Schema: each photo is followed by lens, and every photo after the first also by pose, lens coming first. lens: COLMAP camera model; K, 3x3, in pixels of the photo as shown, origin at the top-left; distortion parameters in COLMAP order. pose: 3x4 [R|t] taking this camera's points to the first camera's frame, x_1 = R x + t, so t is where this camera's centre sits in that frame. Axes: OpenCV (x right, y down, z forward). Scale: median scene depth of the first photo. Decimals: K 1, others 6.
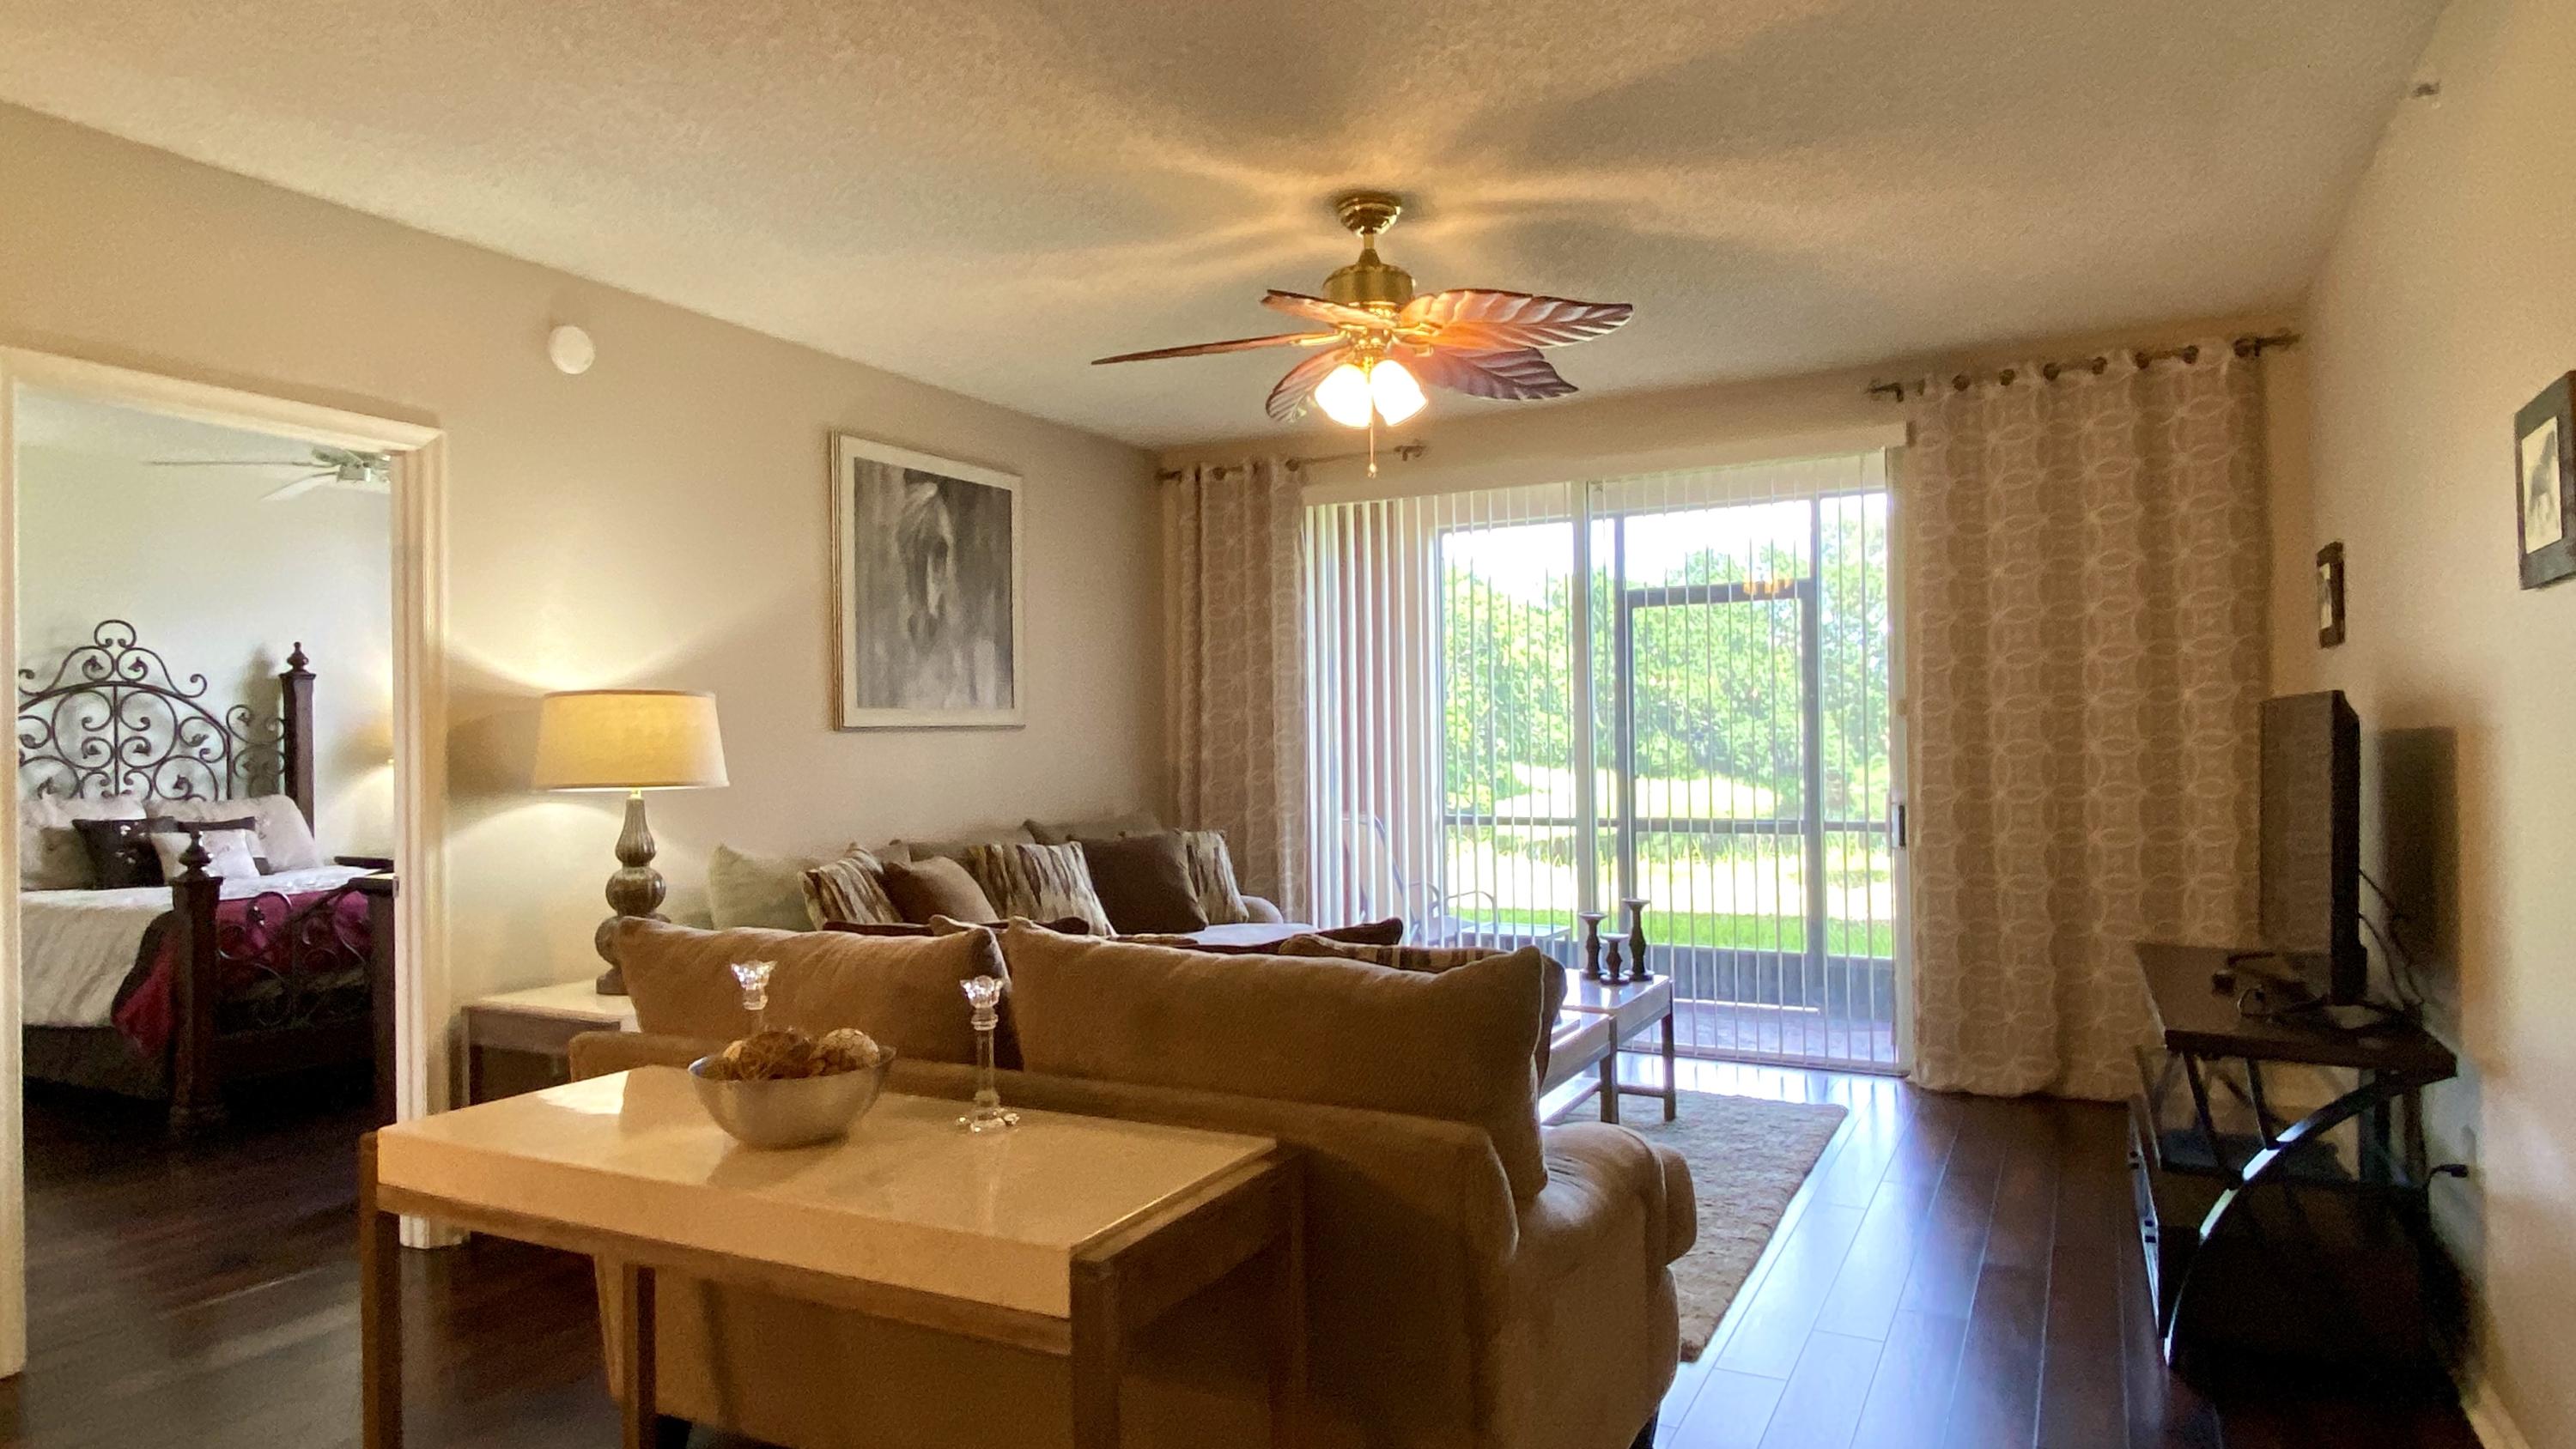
lens RADIAL K [[1514.3, 0, 1273.3], [0, 1514.3, 711.5], [0, 0, 1]] dist [0.016314, -0.020309]
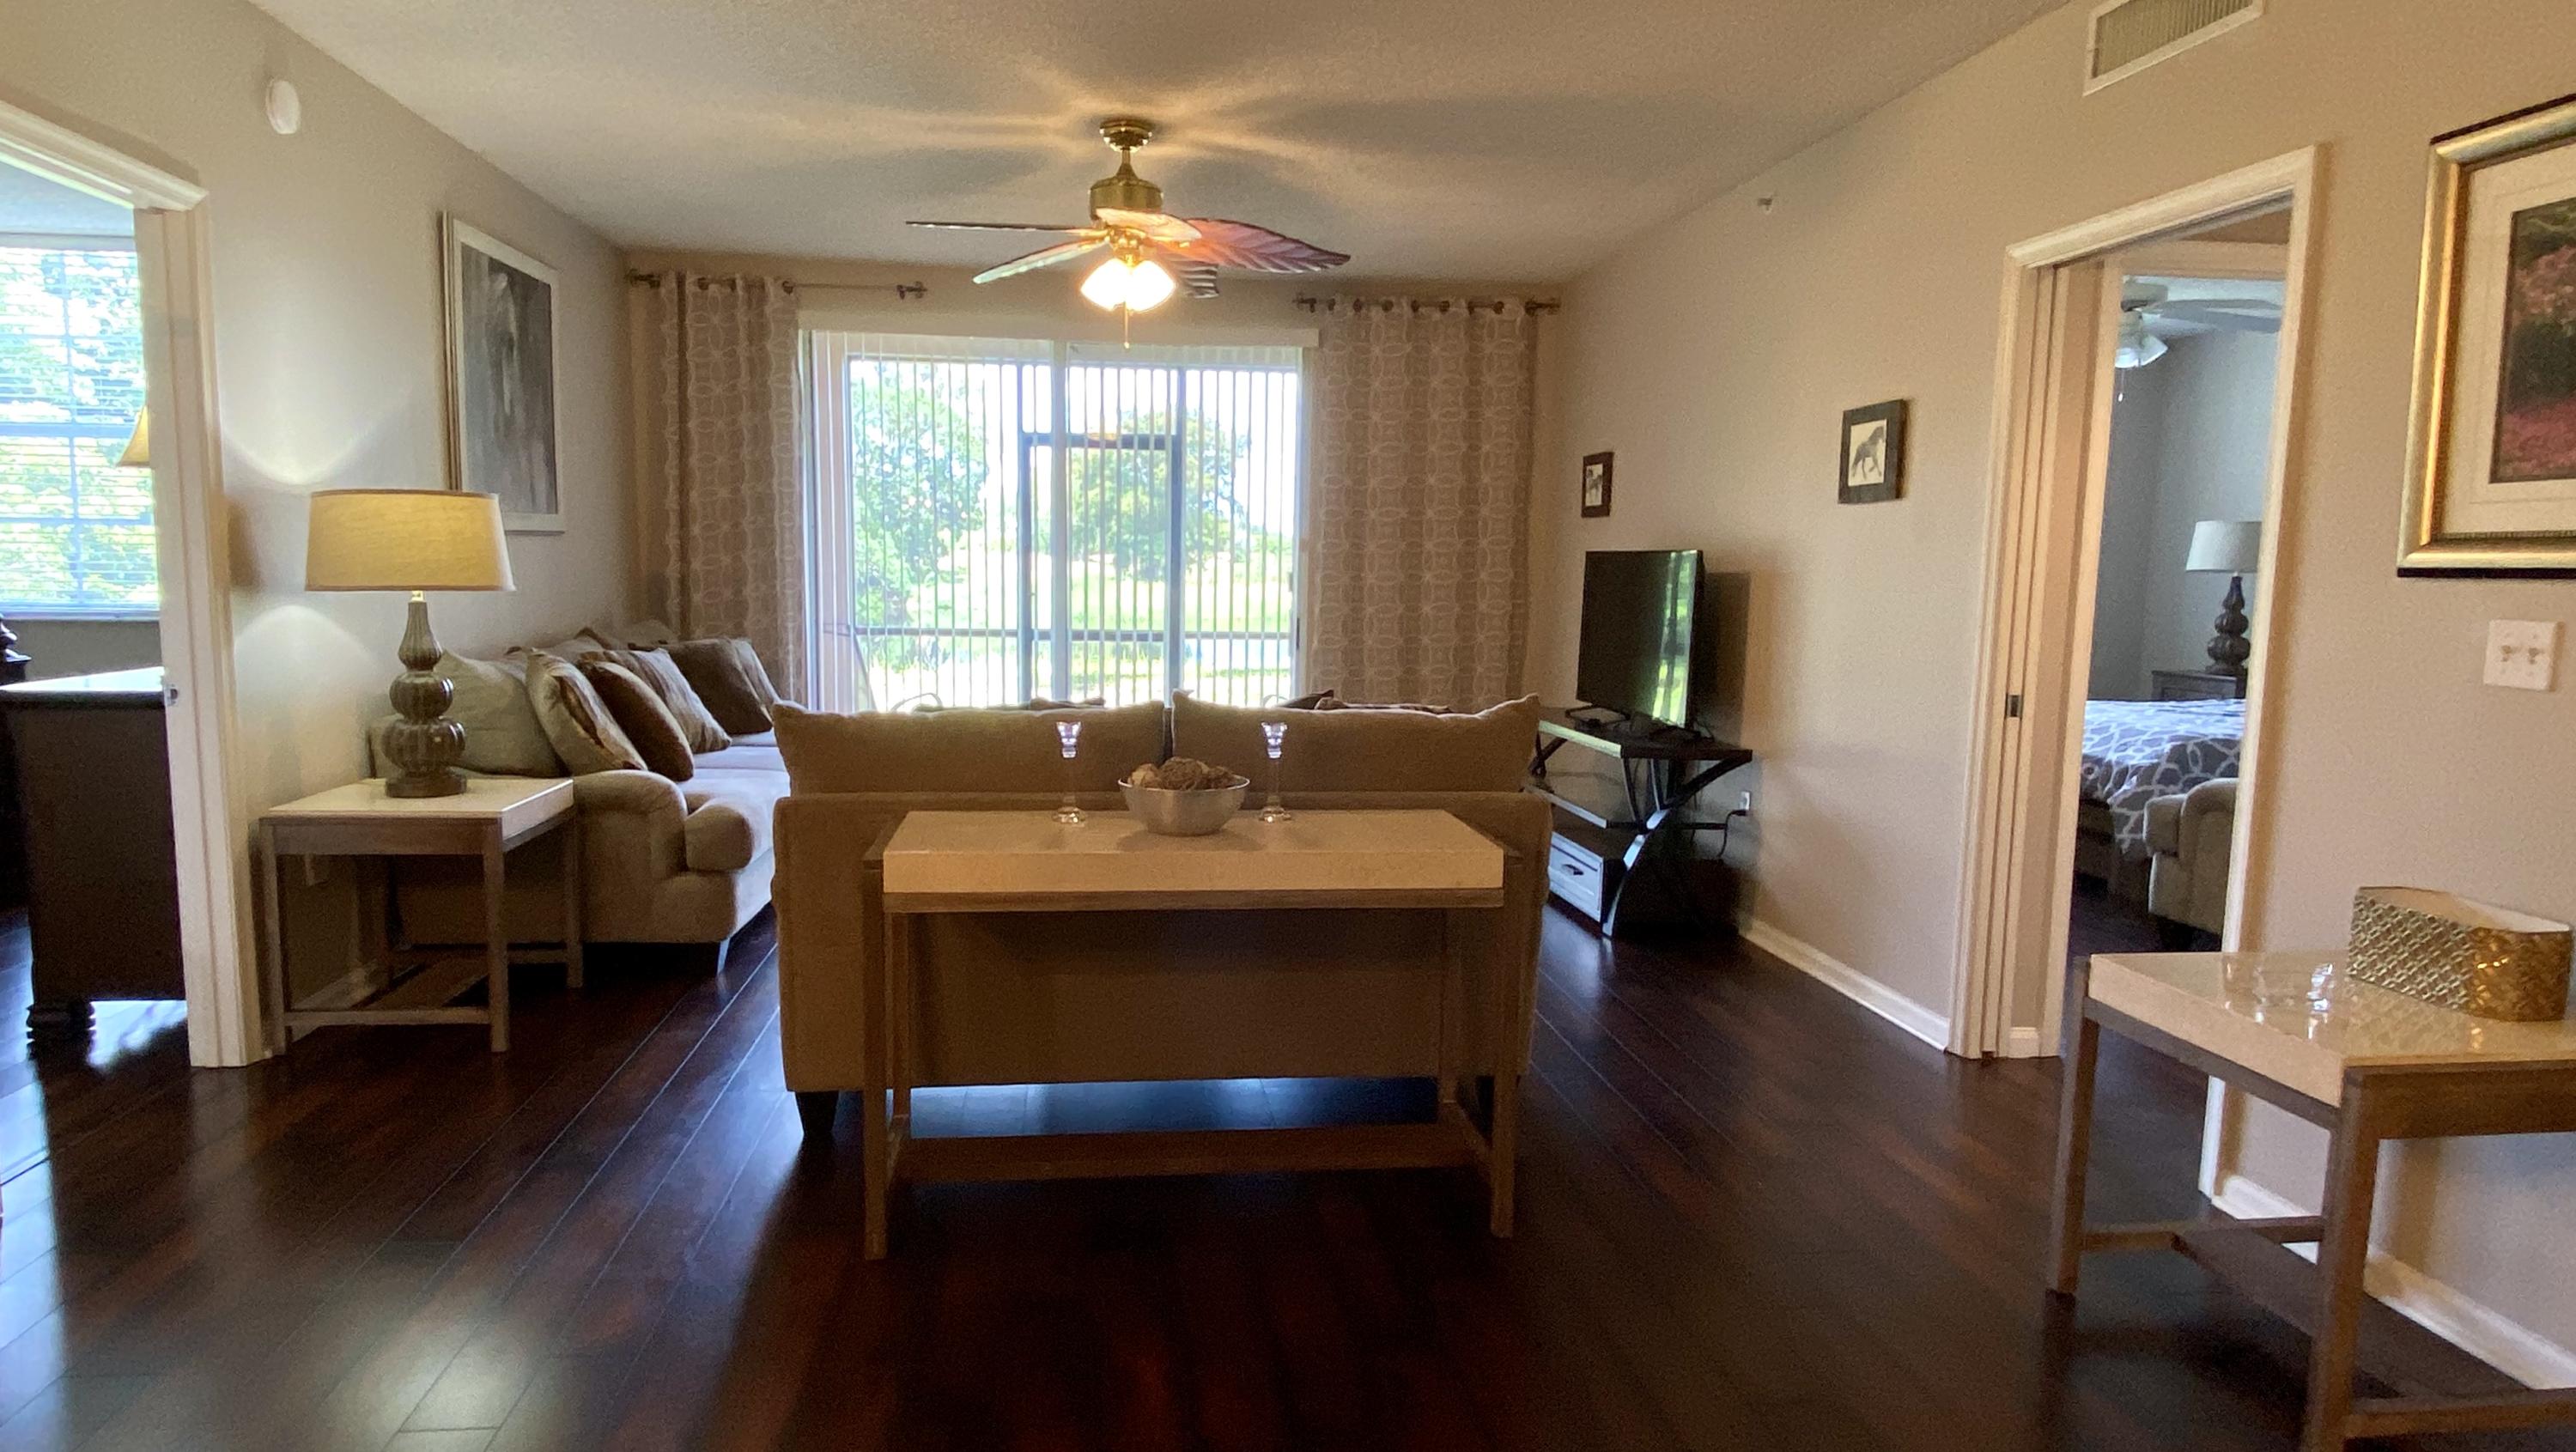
lens RADIAL K [[1508.4, 0, 1269.4], [0, 1508.4, 736.3], [0, 0, 1]] dist [0.008187, -0.004025]
pose [[0.816307, -0.038278, 0.576349, -0.383612], [-0.041272, 0.991386, 0.124297, 0.000260], [-0.576142, -0.125251, 0.807695, -0.080570]]
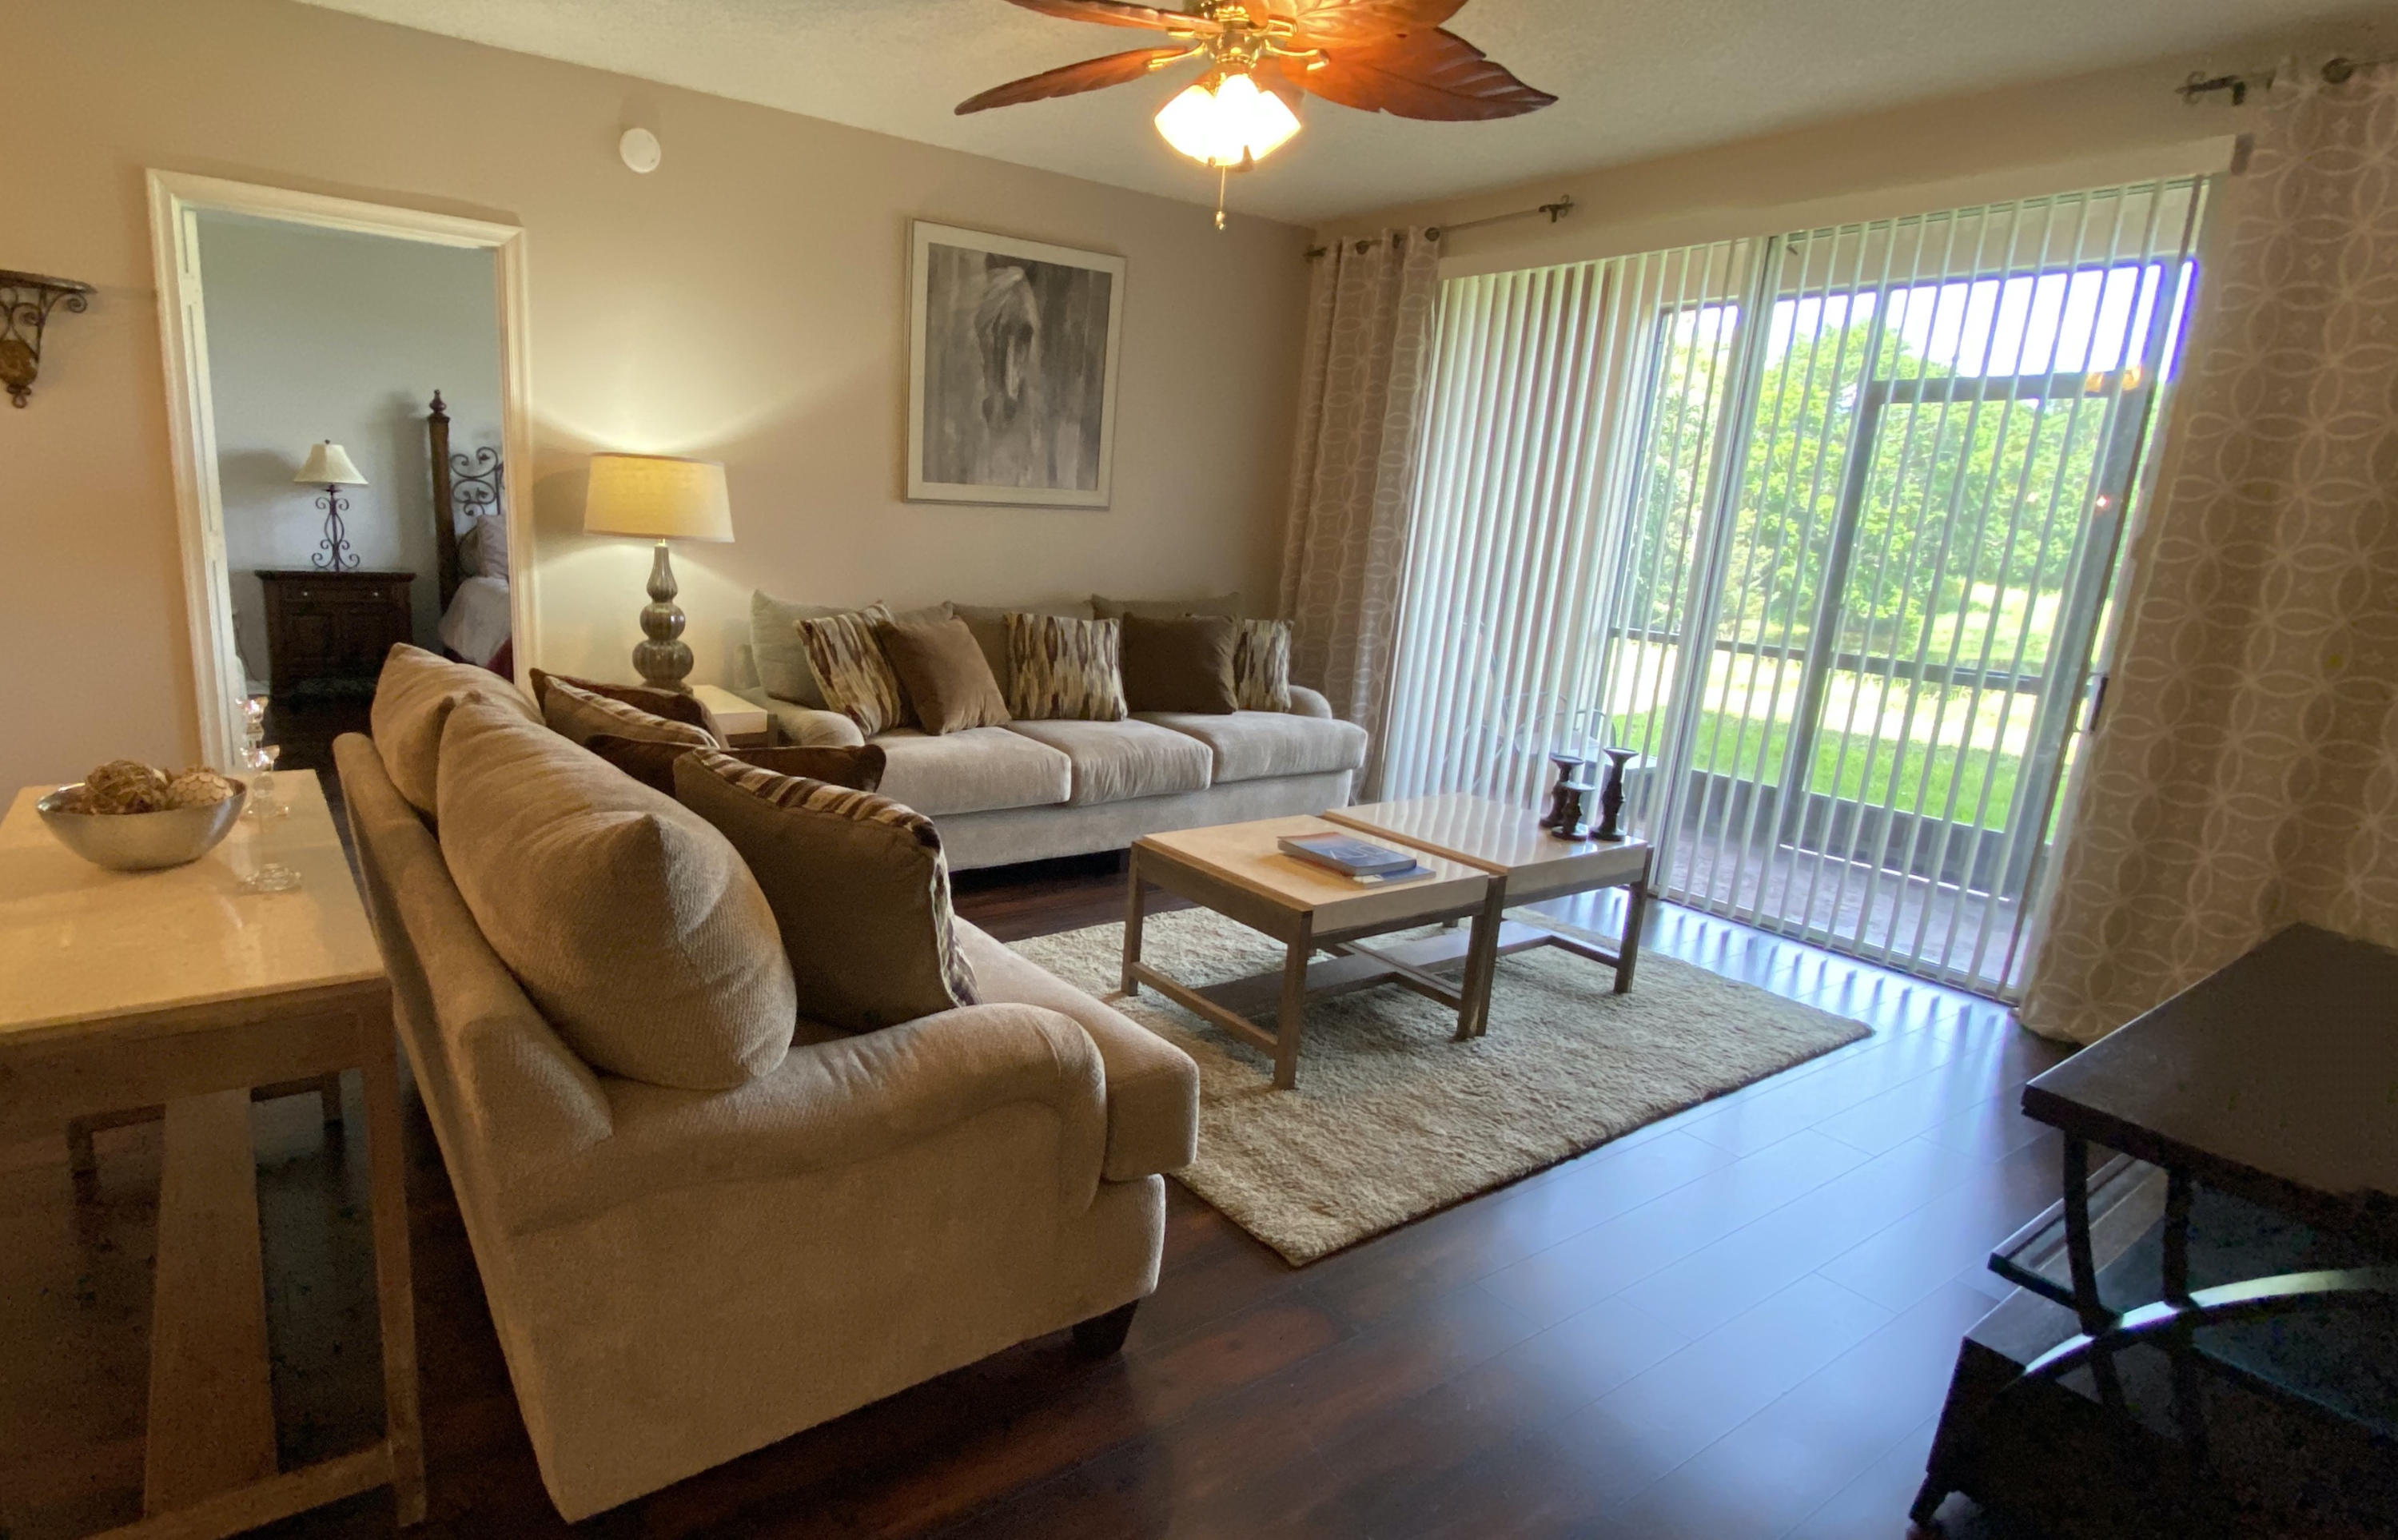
lens RADIAL K [[1230.6, 0, 1047.8], [0, 1230.6, 788.7], [0, 0, 1]] dist [0.014470, -0.016013]
pose [[0.867169, 0.167130, -0.469134, 0.252305], [-0.050887, 0.966813, 0.250367, -0.013936], [0.495408, -0.193238, 0.846894, 0.197617]]
